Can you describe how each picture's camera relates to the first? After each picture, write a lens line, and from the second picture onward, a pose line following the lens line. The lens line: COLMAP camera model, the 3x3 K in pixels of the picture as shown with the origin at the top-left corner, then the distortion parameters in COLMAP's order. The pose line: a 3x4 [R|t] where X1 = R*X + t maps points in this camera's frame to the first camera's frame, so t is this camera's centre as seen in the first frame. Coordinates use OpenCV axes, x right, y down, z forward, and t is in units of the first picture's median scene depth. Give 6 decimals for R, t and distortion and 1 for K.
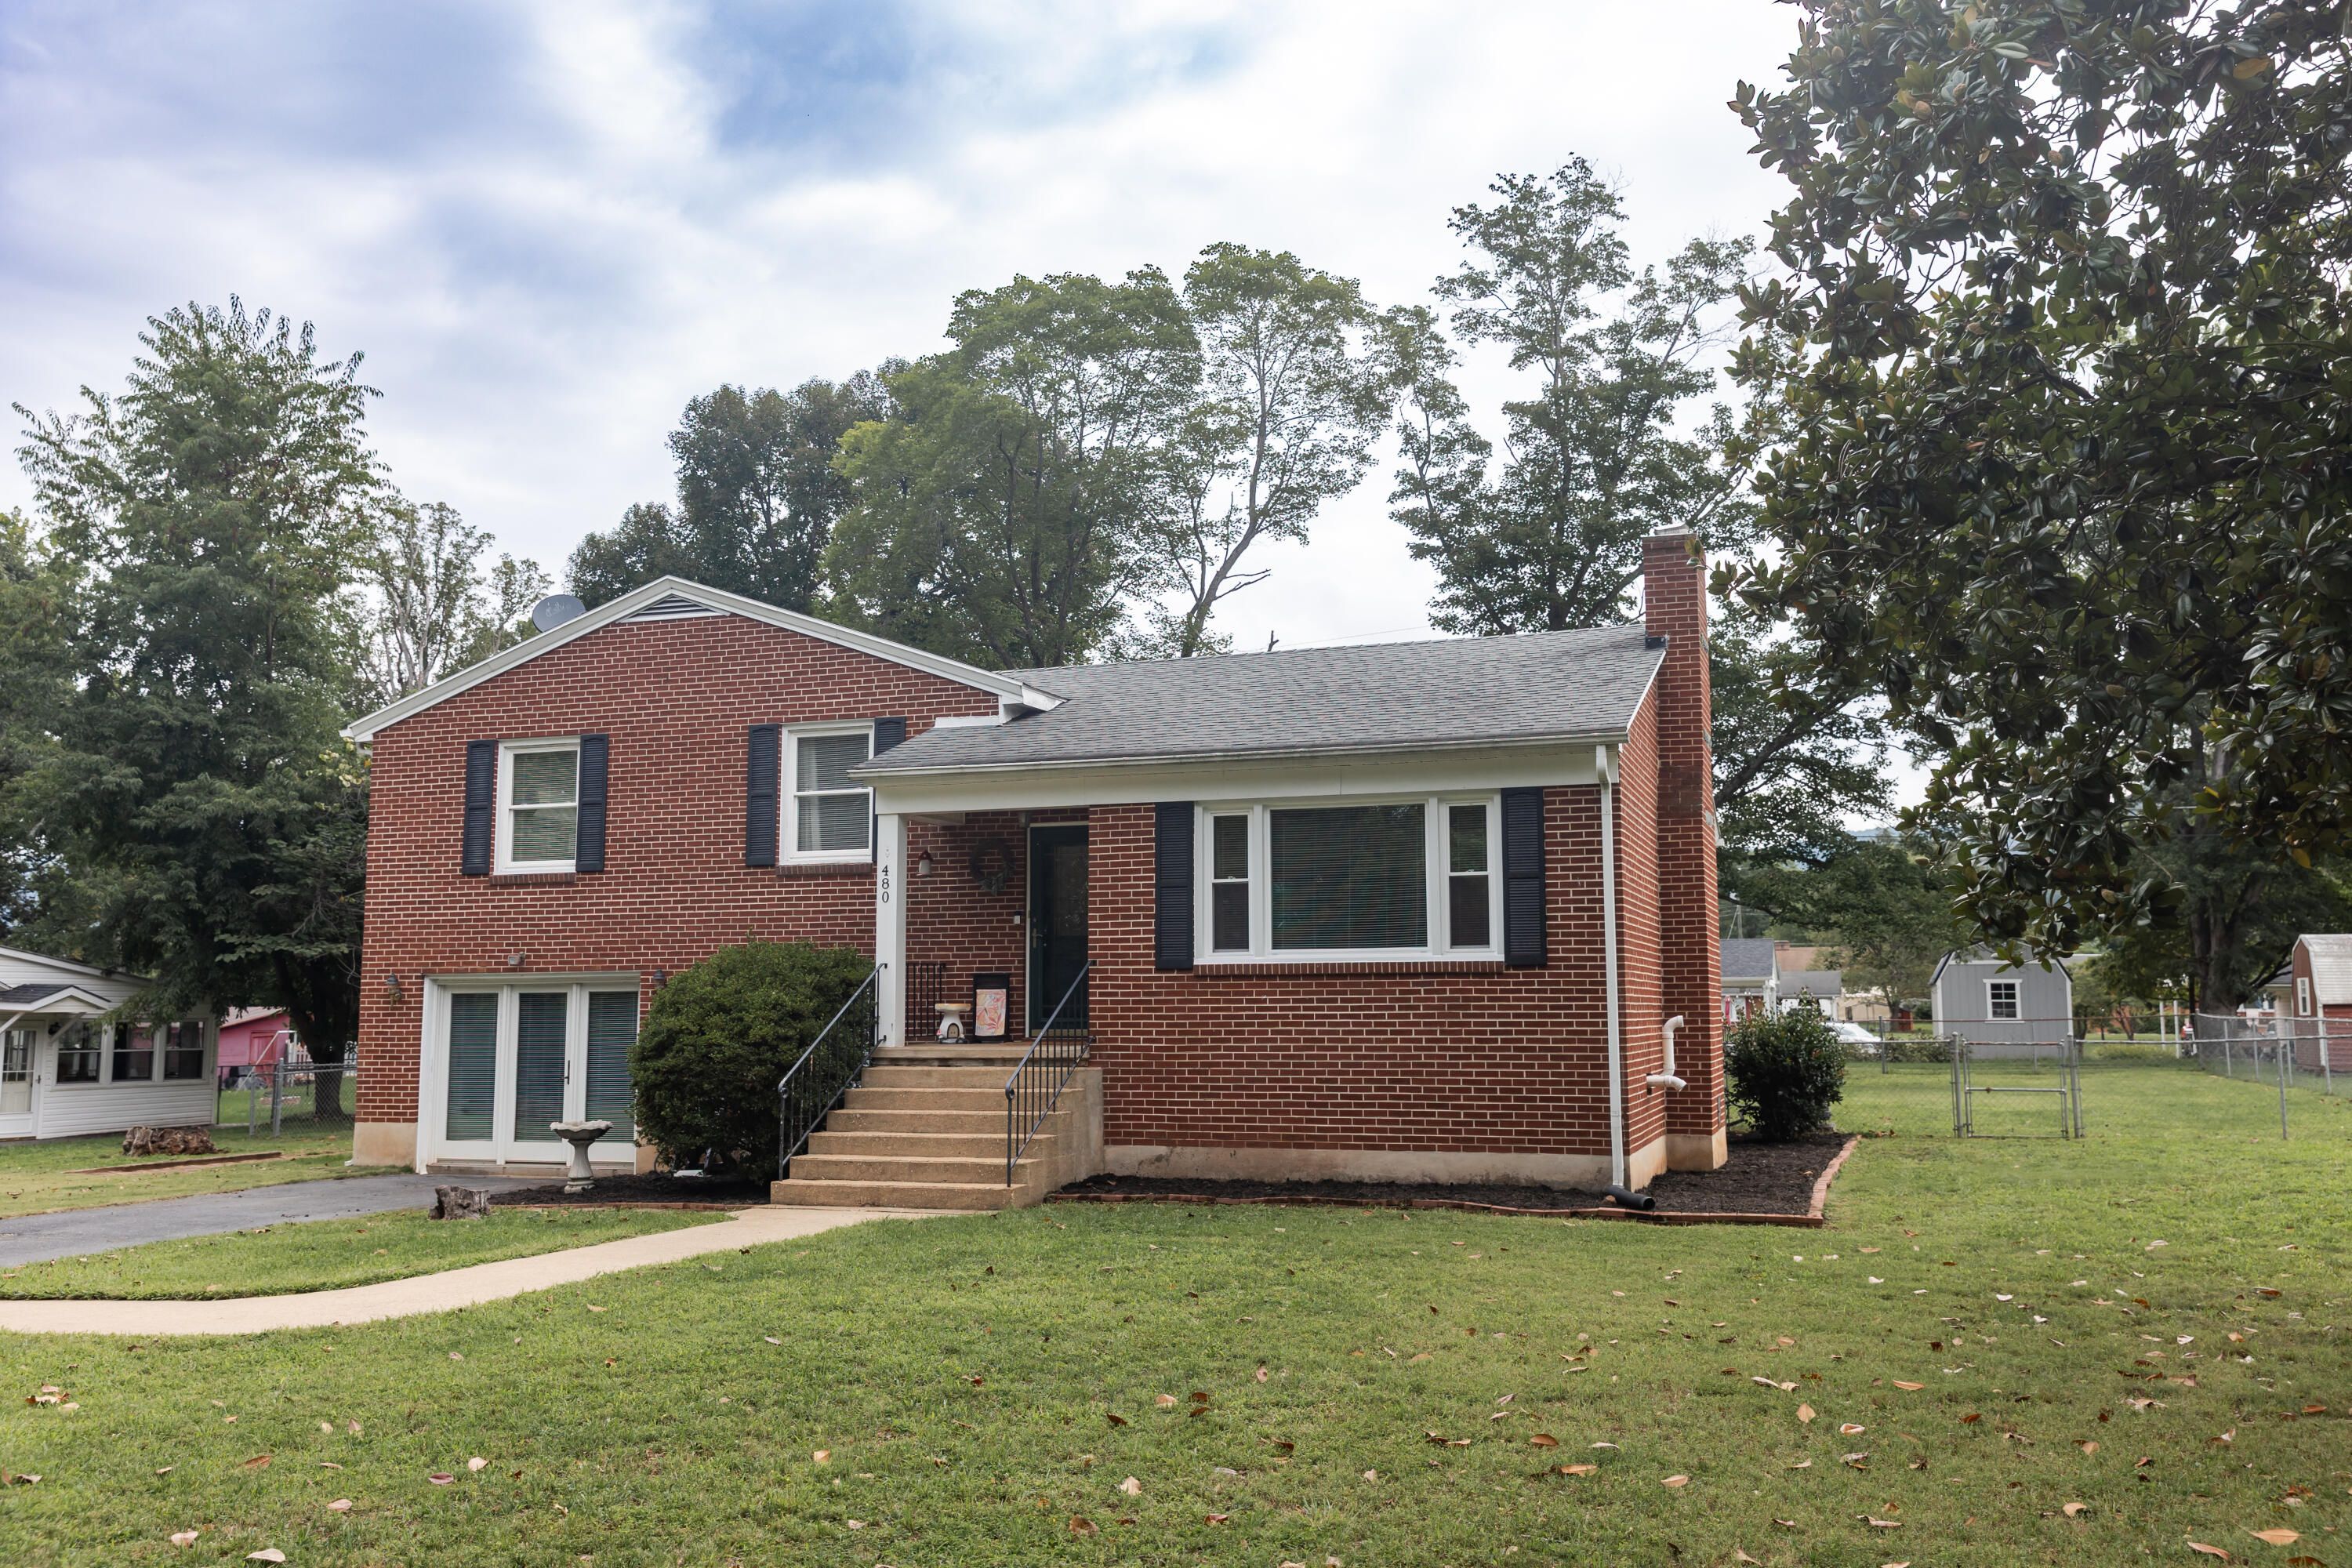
lens RADIAL K [[1966.9, 0, 1182.3], [0, 1966.9, 766.6], [0, 0, 1]] dist [-0.004765, 0.017094]
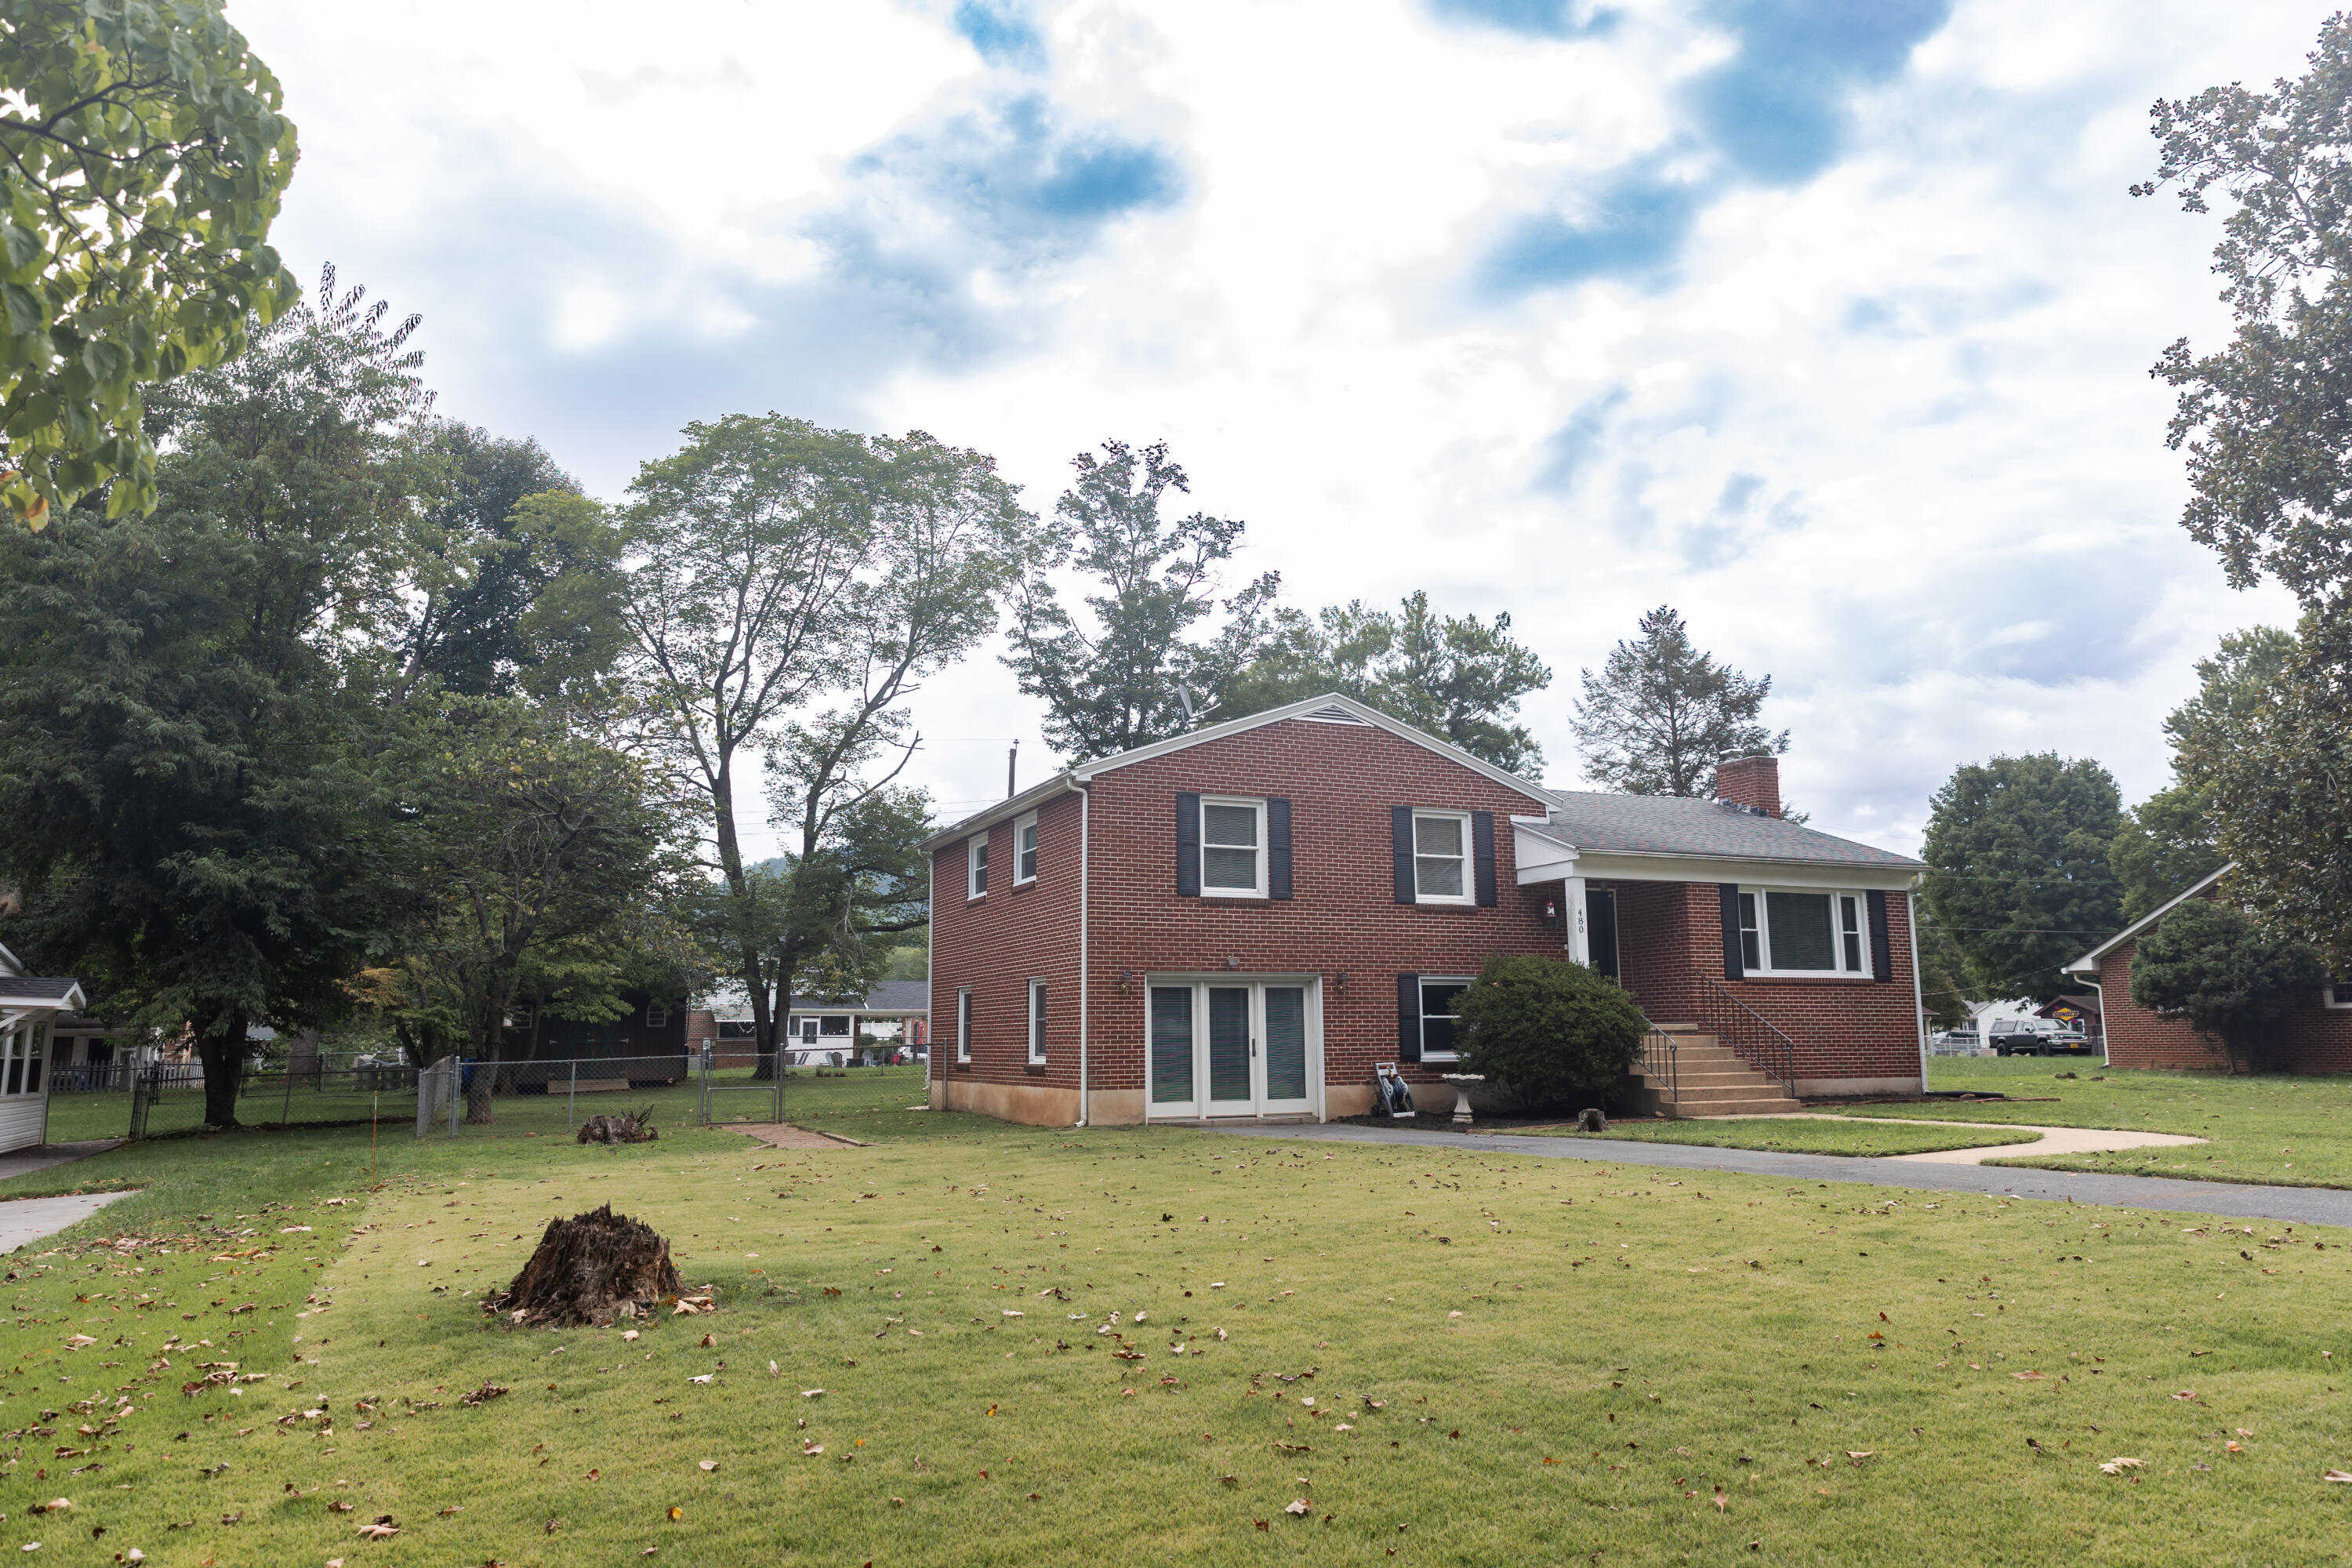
lens RADIAL K [[1560.1, 0, 1185.5], [0, 1560.1, 787.2], [0, 0, 1]] dist [0.012815, 0.000495]
pose [[0.729970, 0.108691, 0.674782, -1.083631], [-0.080429, 0.994075, -0.073115, 0.060862], [-0.678731, -0.000900, 0.734387, 0.252906]]
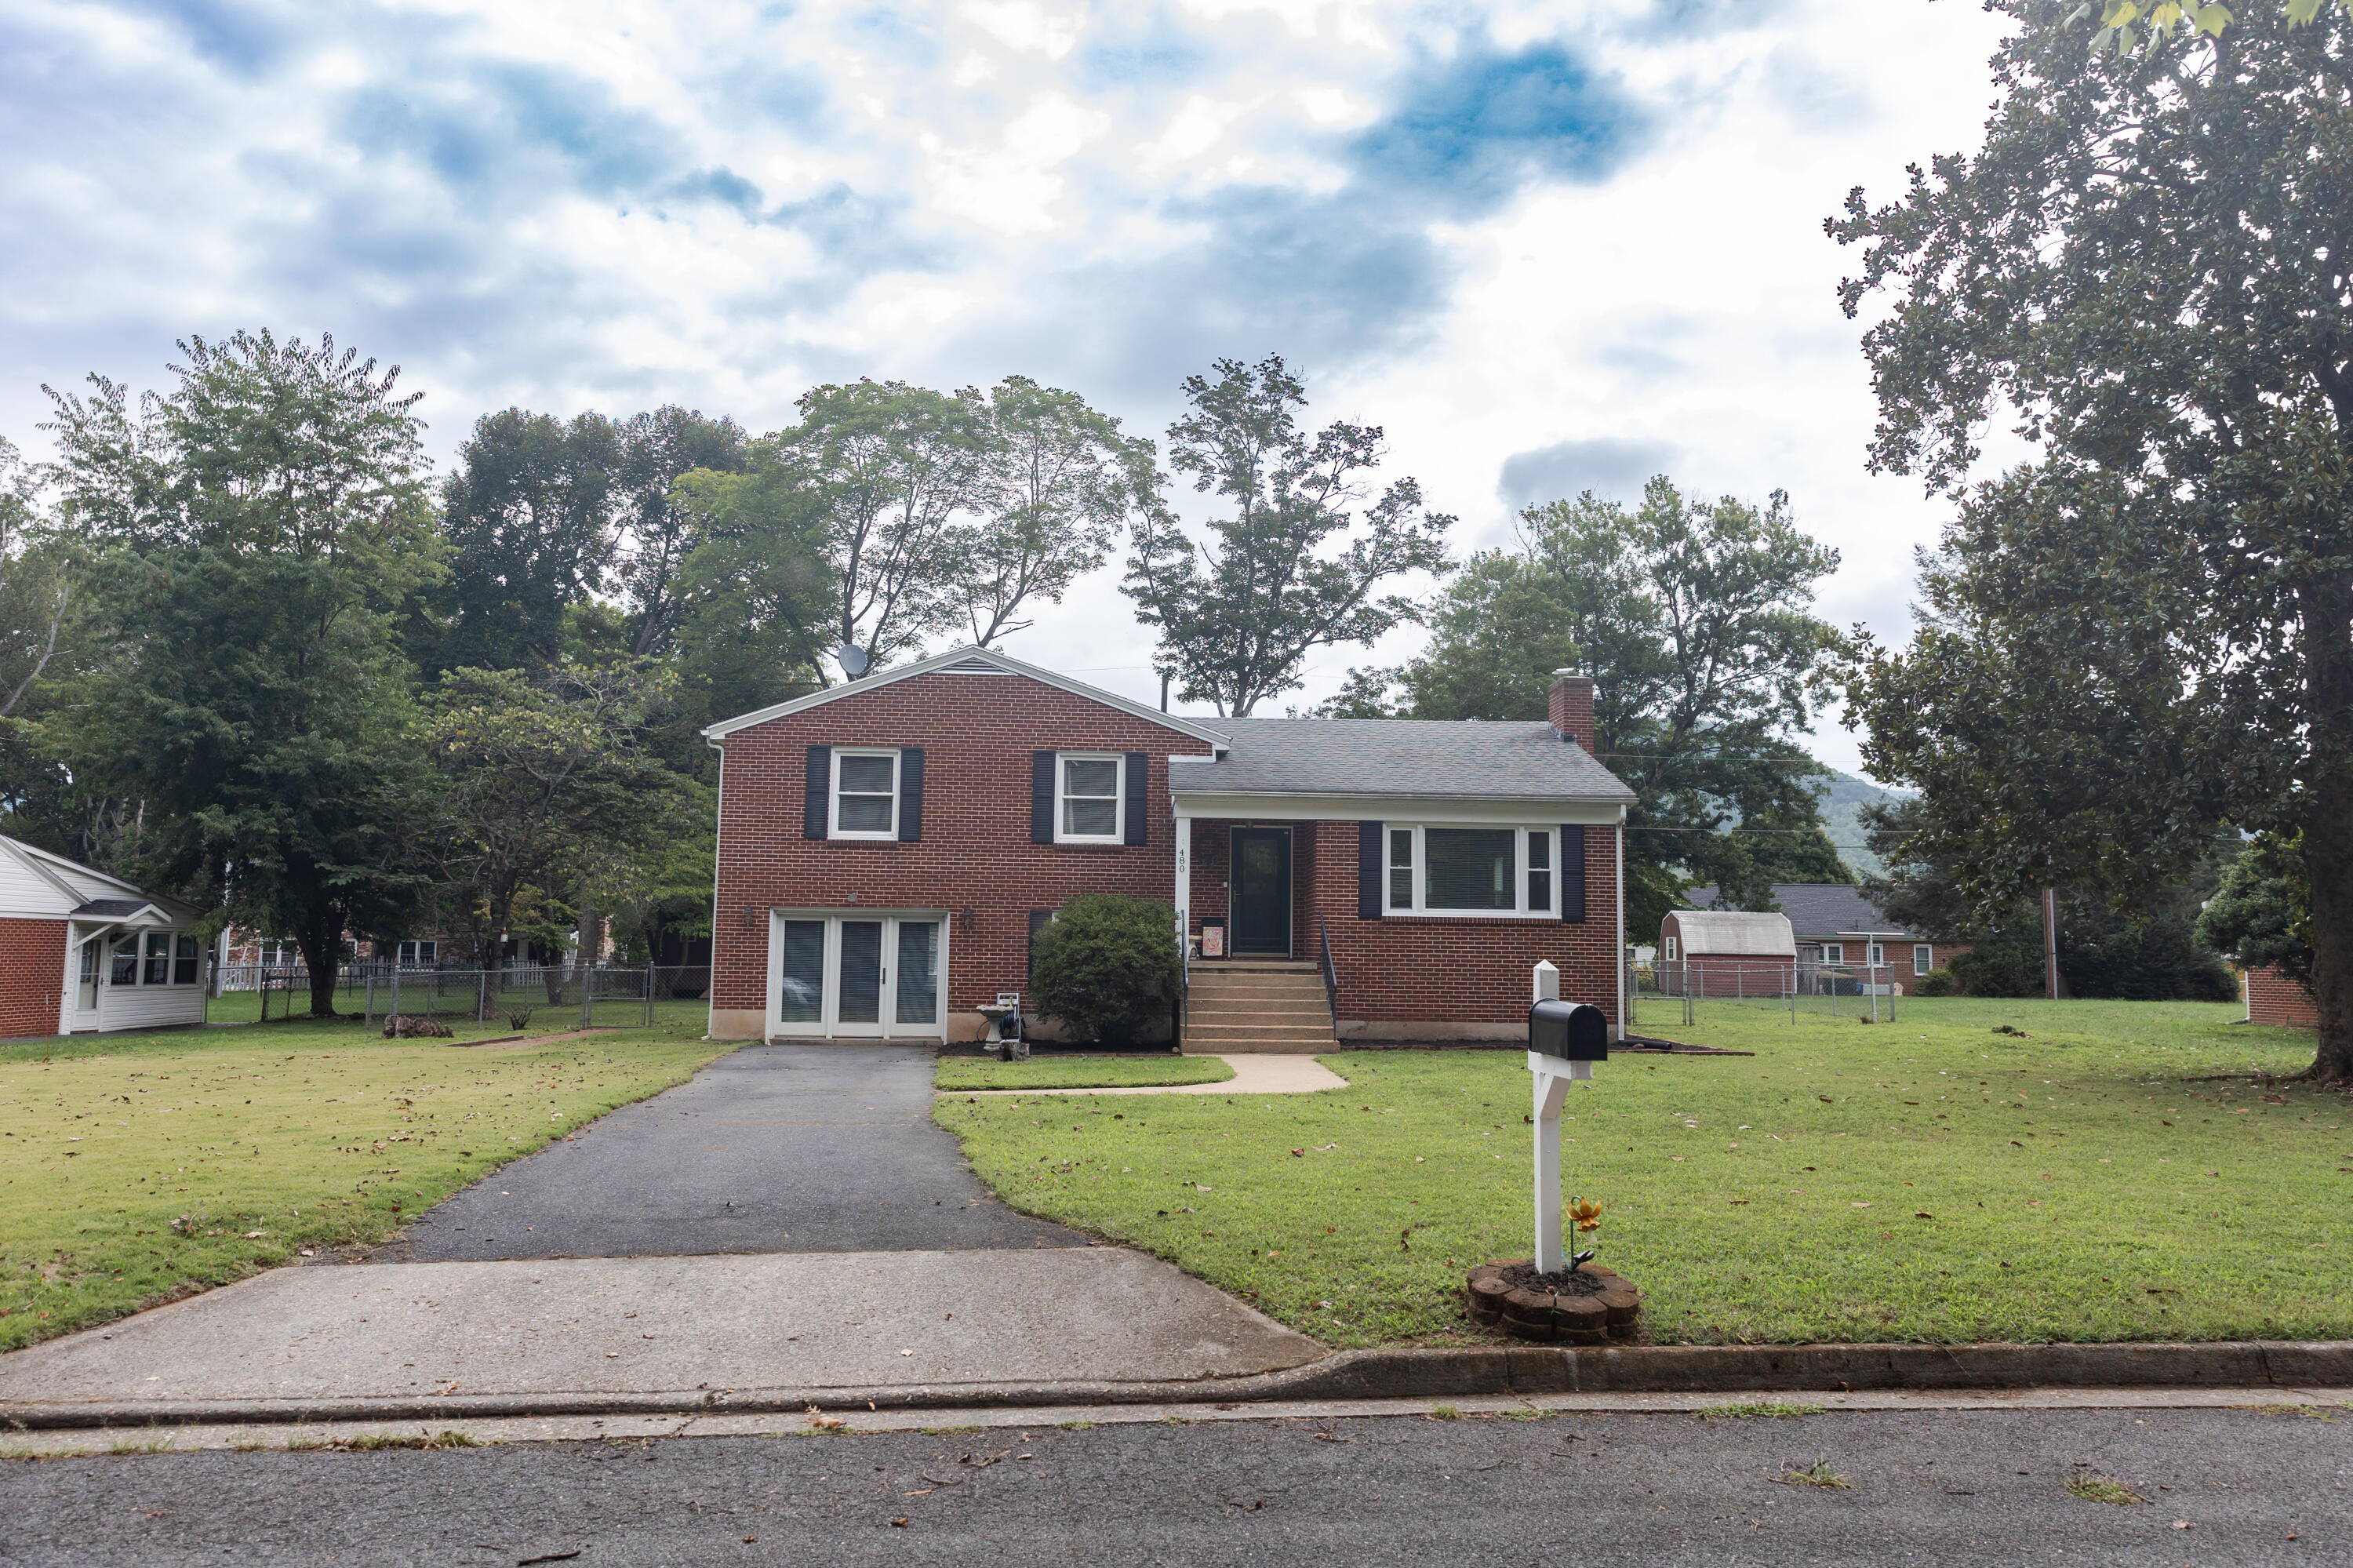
lens RADIAL K [[1671.6, 0, 1188.0], [0, 1671.6, 777.1], [0, 0, 1]] dist [-0.001296, 0.000121]
pose [[0.929592, 0.056637, 0.364213, -0.565932], [-0.064041, 0.997913, 0.008272, -0.017914], [-0.362984, -0.031014, 0.931279, -0.243031]]
